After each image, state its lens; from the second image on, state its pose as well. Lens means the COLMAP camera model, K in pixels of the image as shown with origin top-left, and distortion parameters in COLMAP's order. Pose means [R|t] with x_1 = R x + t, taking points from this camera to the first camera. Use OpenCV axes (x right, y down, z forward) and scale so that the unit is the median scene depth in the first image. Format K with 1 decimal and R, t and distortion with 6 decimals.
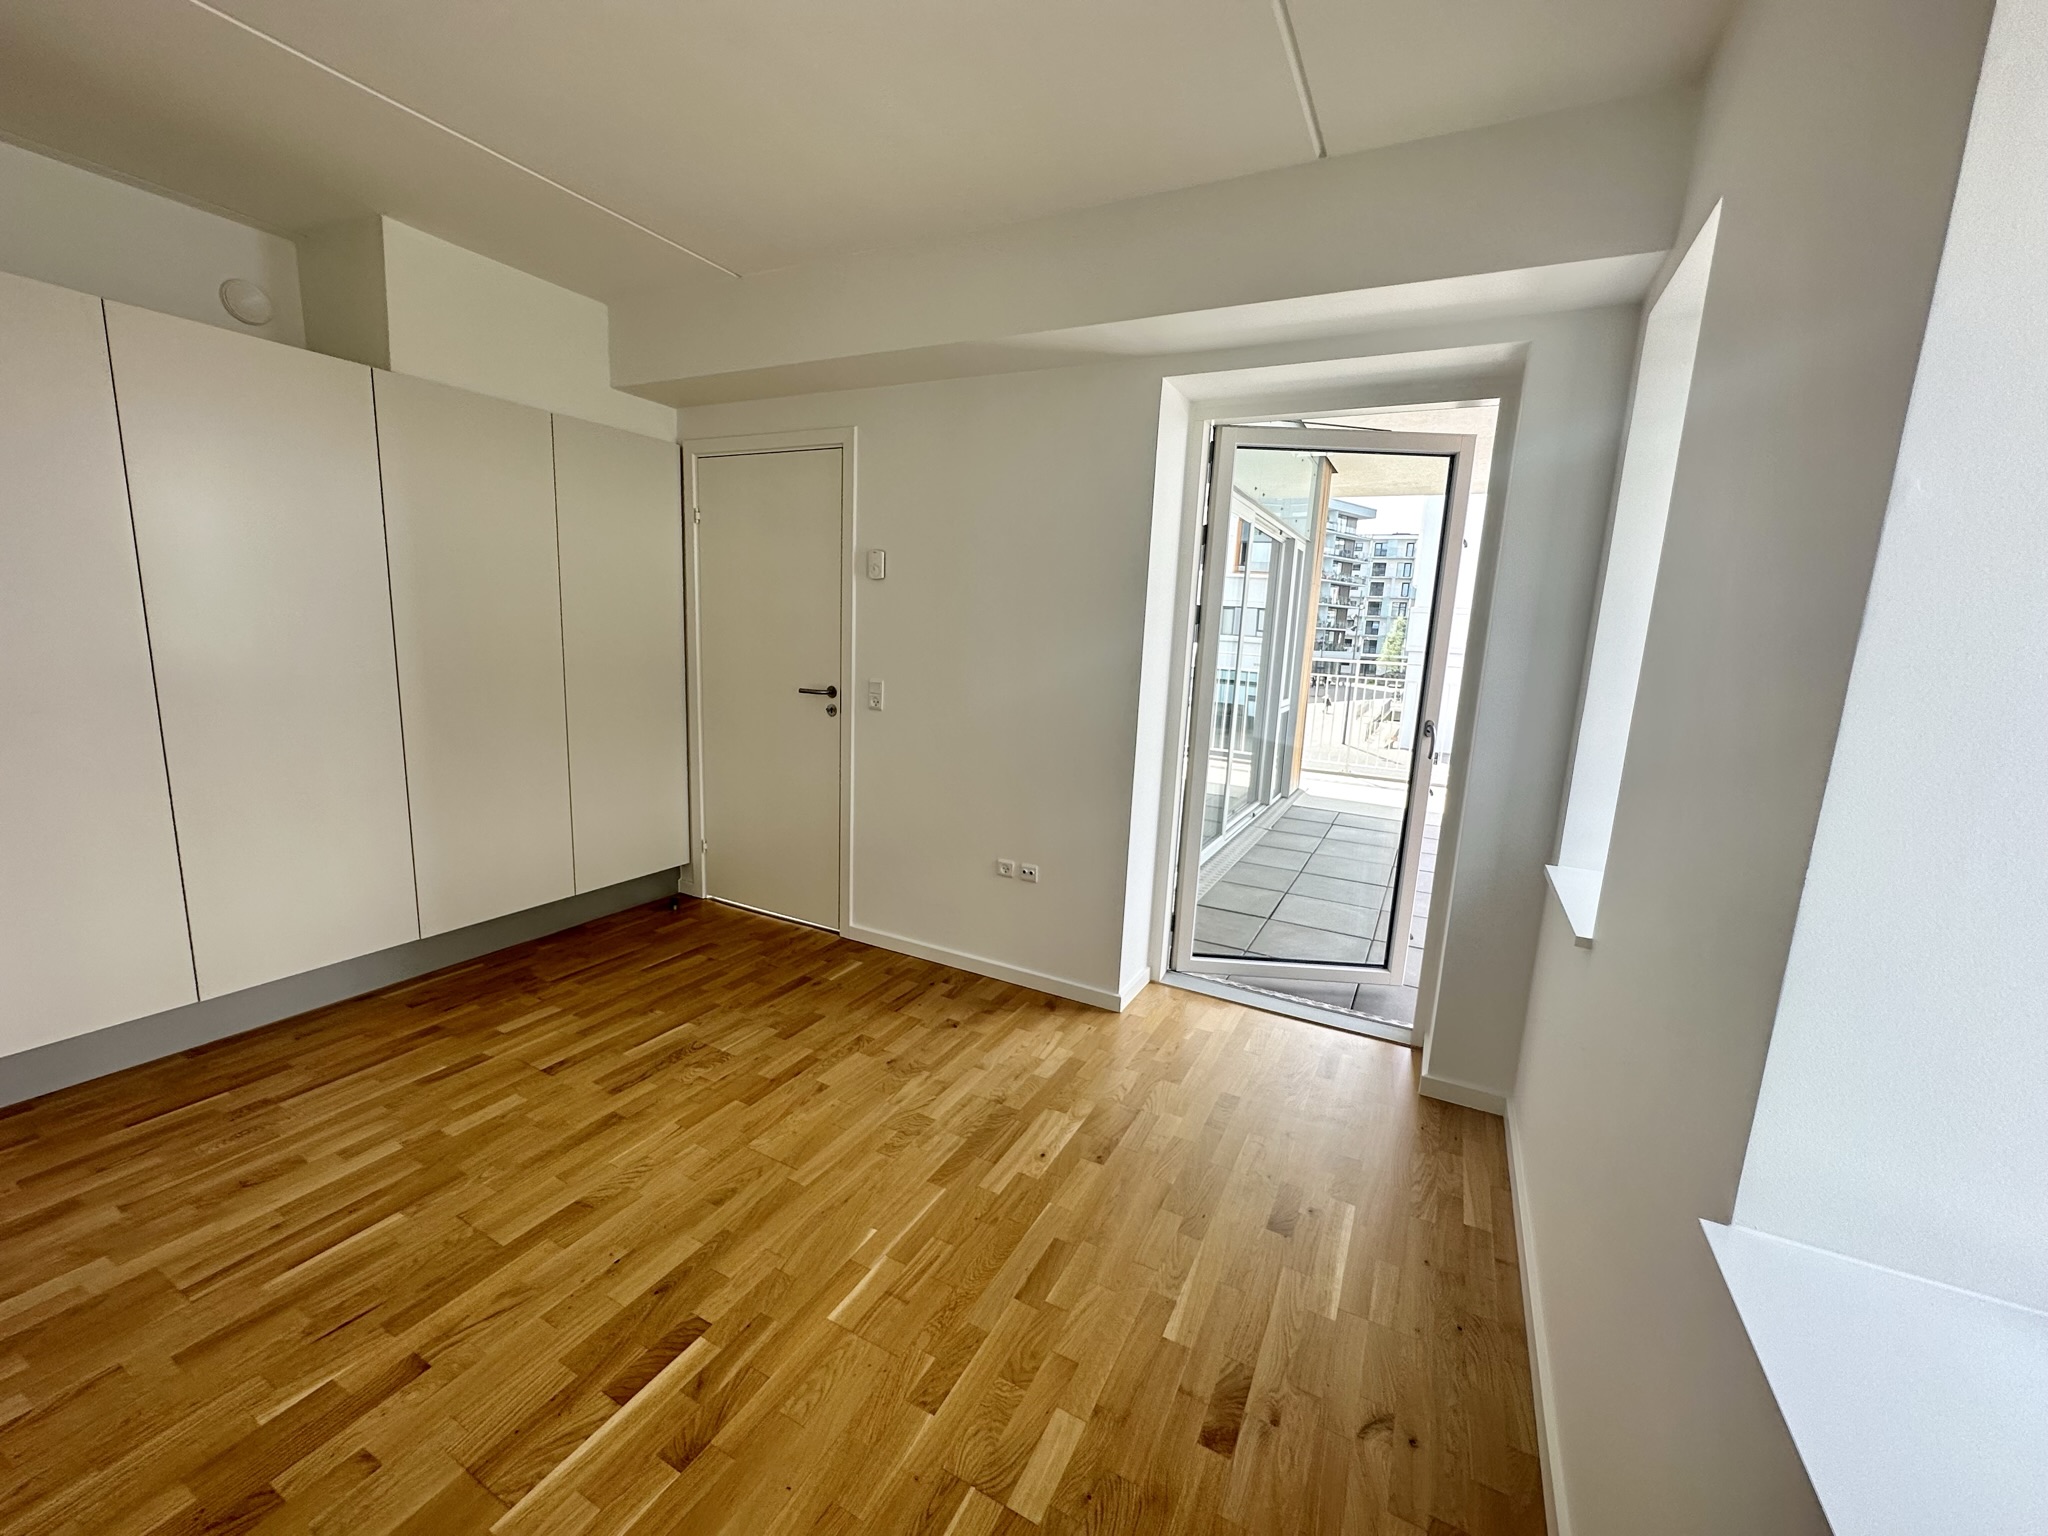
lens RADIAL K [[820.2, 0, 1031.2], [0, 820.2, 764.9], [0, 0, 1]] dist [0.000184, 0.000065]
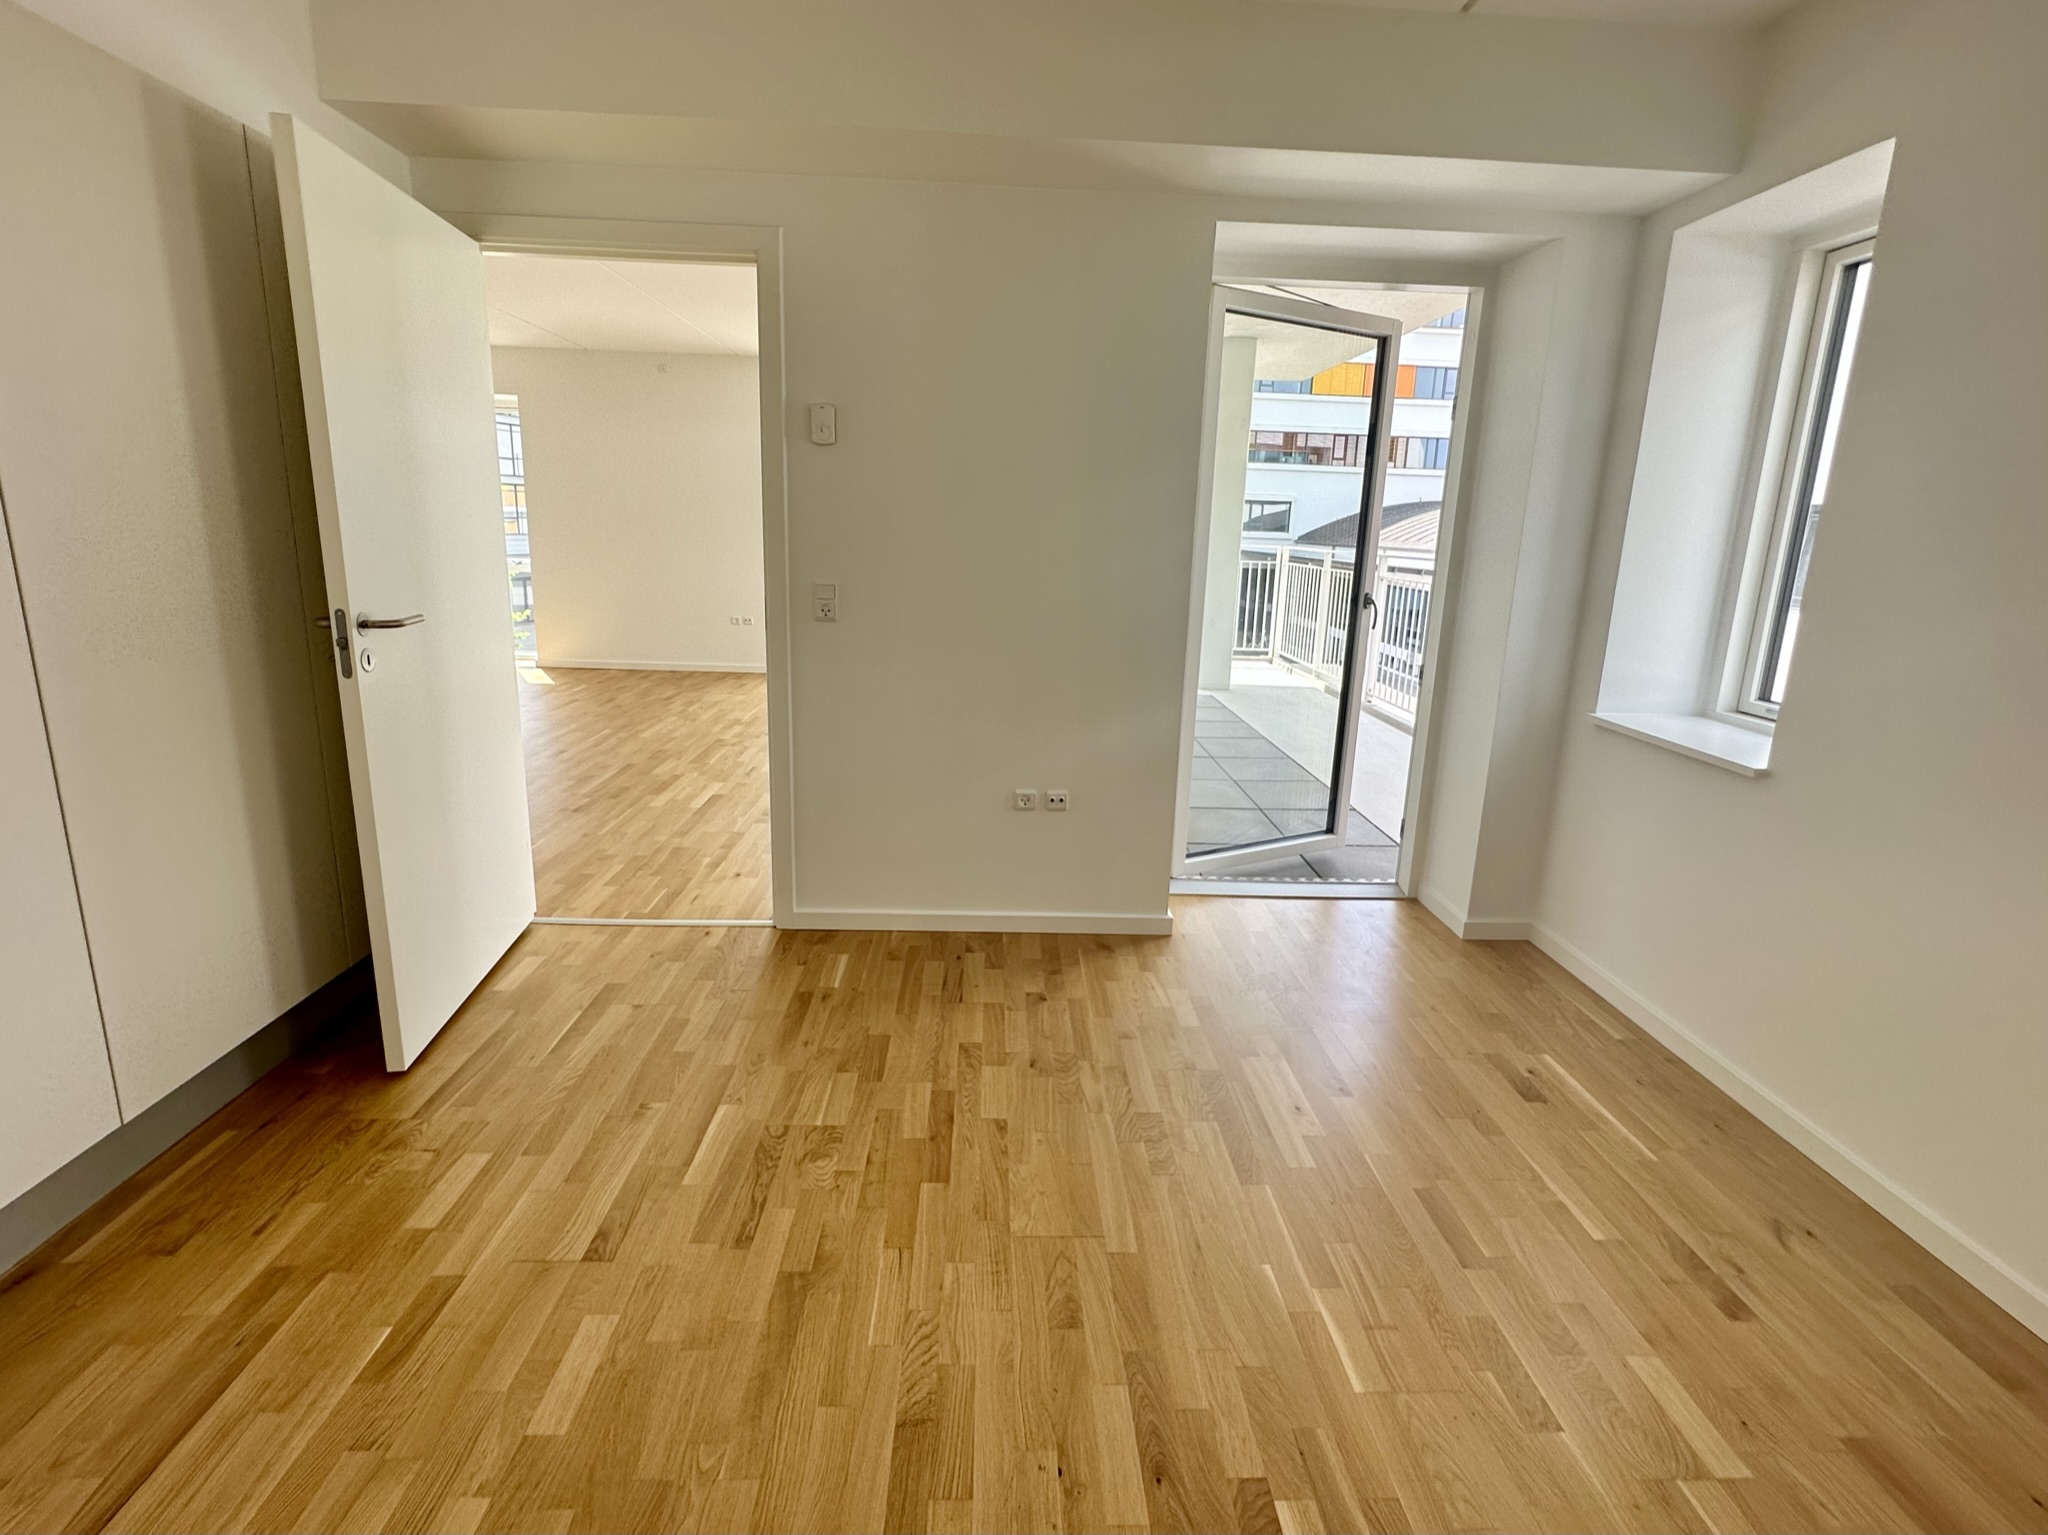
lens RADIAL K [[842.8, 0, 1027.8], [0, 842.8, 748.2], [0, 0, 1]] dist [0.002544, 0.000365]
pose [[0.869059, -0.143400, 0.473470, -0.596051], [0.088081, 0.986627, 0.137148, -0.068509], [-0.486805, -0.077486, 0.870067, 0.343882]]
